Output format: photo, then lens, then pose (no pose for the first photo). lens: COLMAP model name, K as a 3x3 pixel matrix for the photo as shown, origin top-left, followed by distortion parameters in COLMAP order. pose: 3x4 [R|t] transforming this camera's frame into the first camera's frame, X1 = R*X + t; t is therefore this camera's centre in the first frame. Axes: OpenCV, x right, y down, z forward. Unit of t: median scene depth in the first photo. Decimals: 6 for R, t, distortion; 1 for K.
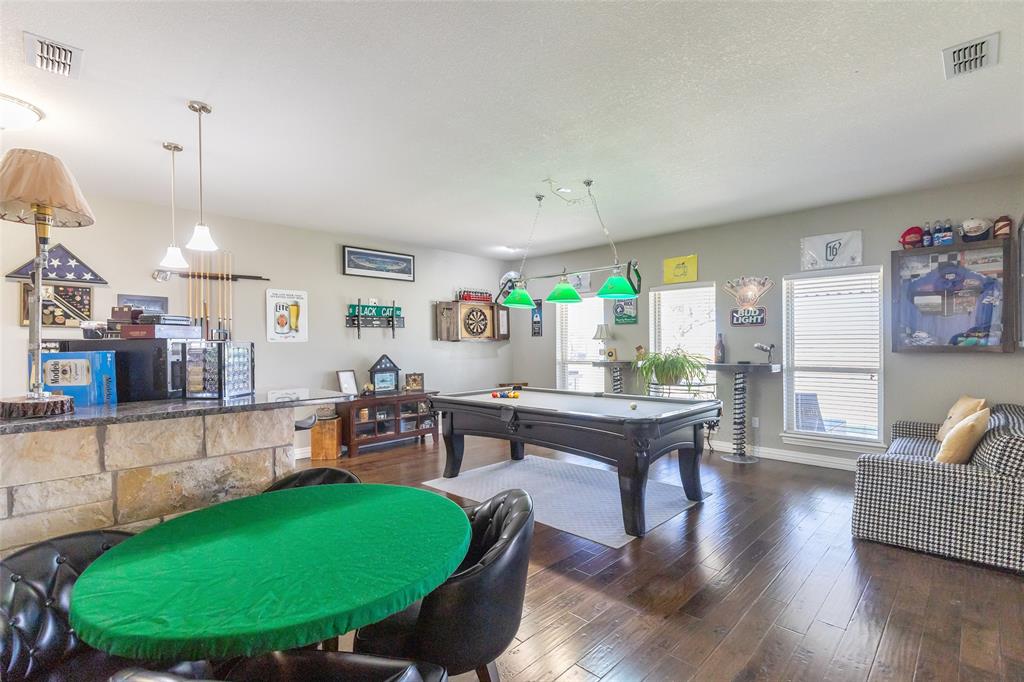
lens RADIAL K [[483.8, 0, 506.5], [0, 483.8, 343.1], [0, 0, 1]] dist [0.002544, -0.000146]
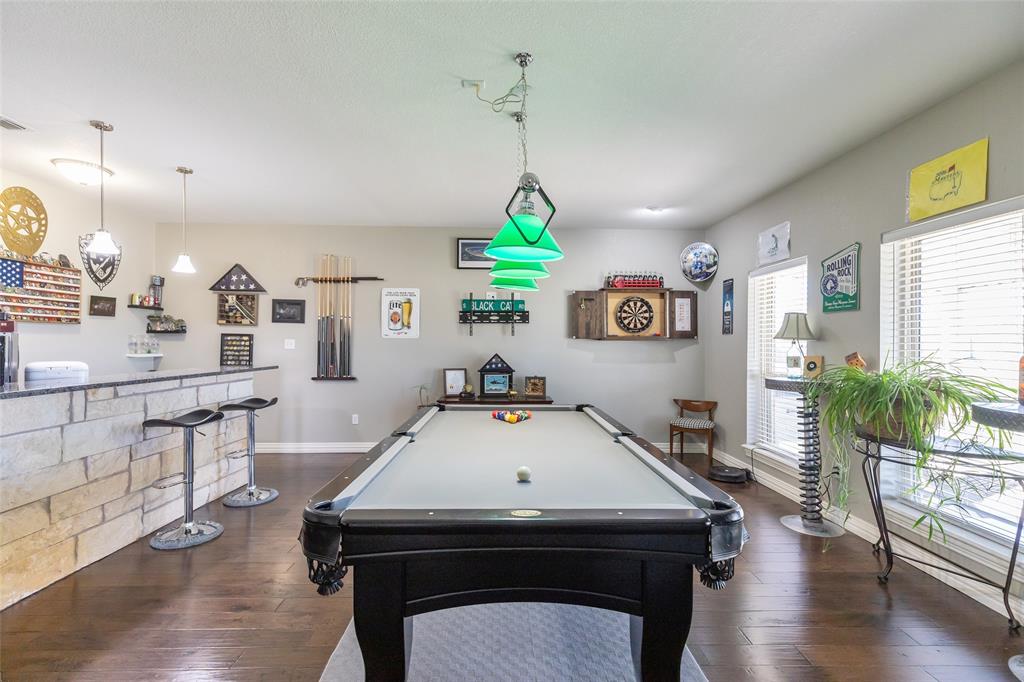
lens RADIAL K [[457.3, 0, 513.0], [0, 457.3, 338.7], [0, 0, 1]] dist [0.010763, -0.002399]
pose [[0.719795, 0.009841, -0.694117, 0.353596], [-0.014665, 0.999892, -0.001031, -0.003174], [0.694031, 0.010921, 0.719862, 0.404804]]
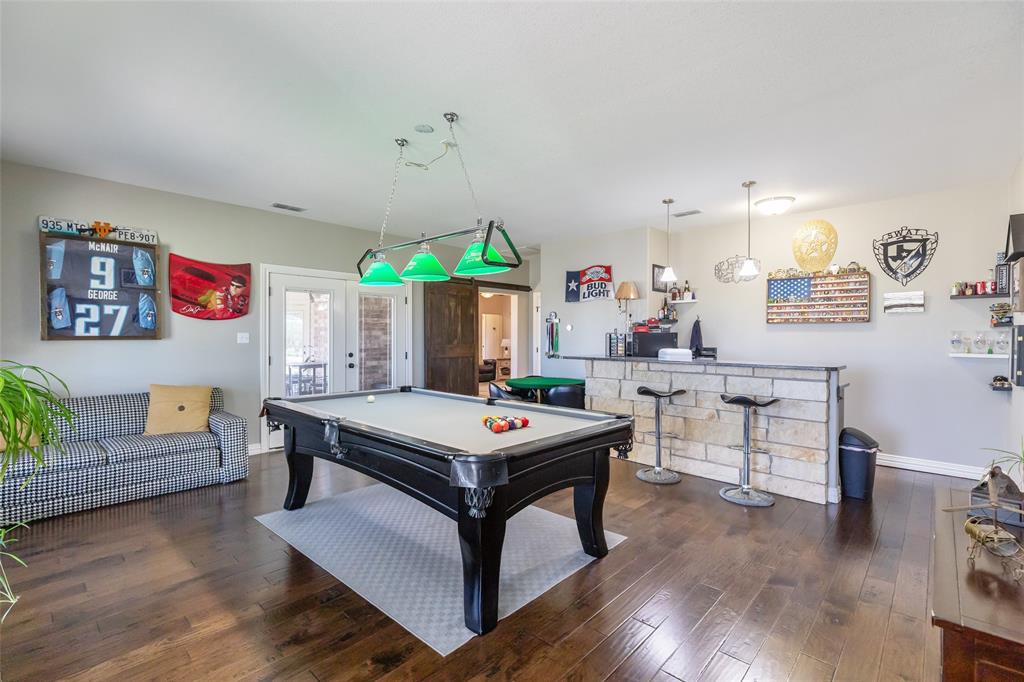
lens RADIAL K [[457.3, 0, 515.5], [0, 457.3, 337.9], [0, 0, 1]] dist [0.010763, -0.002399]
pose [[-0.999788, 0.006845, -0.019422, -0.000843], [0.006582, 0.999886, 0.013594, -0.004173], [0.019513, 0.013463, -0.999719, 1.172312]]
